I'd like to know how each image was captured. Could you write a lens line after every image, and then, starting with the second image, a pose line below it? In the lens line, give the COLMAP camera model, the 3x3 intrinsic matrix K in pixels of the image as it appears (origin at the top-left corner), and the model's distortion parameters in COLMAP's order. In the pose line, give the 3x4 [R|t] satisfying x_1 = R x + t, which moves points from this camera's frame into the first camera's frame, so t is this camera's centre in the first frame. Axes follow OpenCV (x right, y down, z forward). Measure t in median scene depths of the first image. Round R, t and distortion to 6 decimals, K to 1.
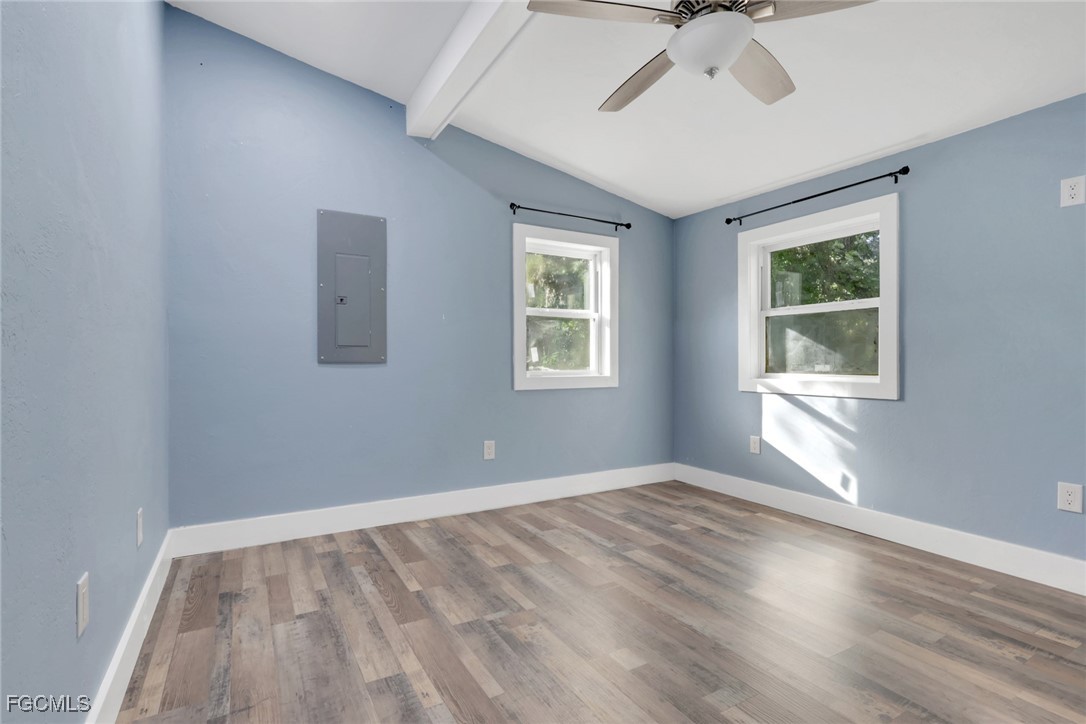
lens RADIAL K [[522.8, 0, 539.2], [0, 522.8, 362.3], [0, 0, 1]] dist [0.002238, 0.000119]
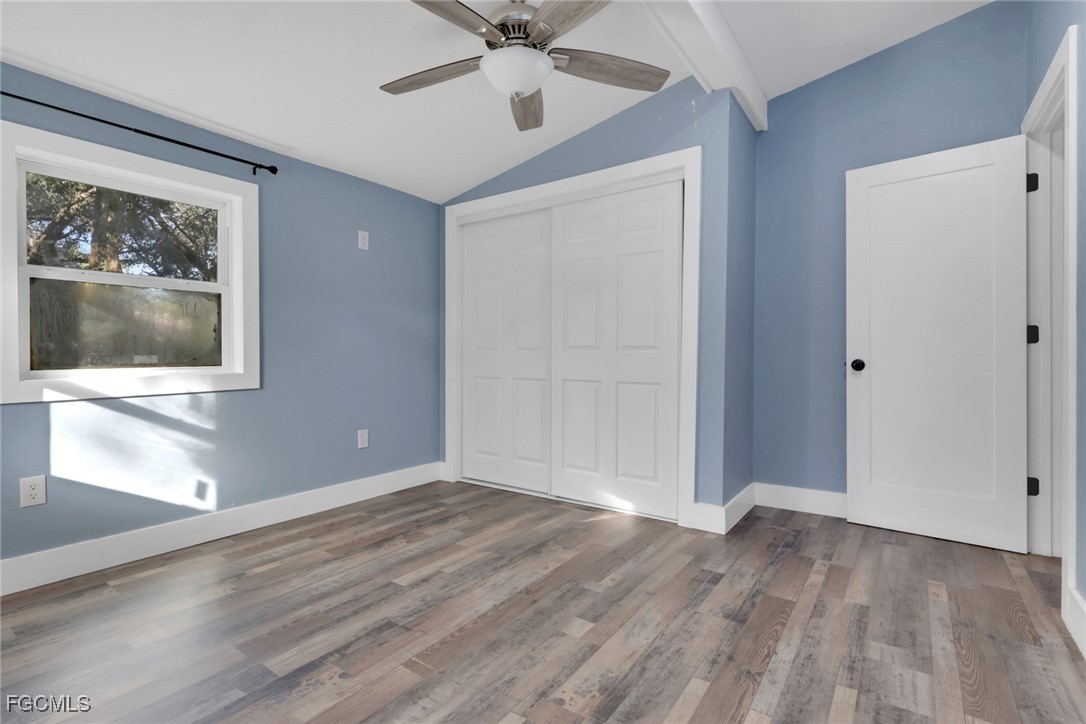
lens RADIAL K [[522.8, 0, 536.4], [0, 522.8, 355.2], [0, 0, 1]] dist [0.002238, 0.000119]
pose [[-0.416385, -0.006952, 0.909162, -0.437955], [0.002776, 0.999956, 0.008917, -0.000321], [-0.909184, 0.006237, -0.416348, 0.868174]]
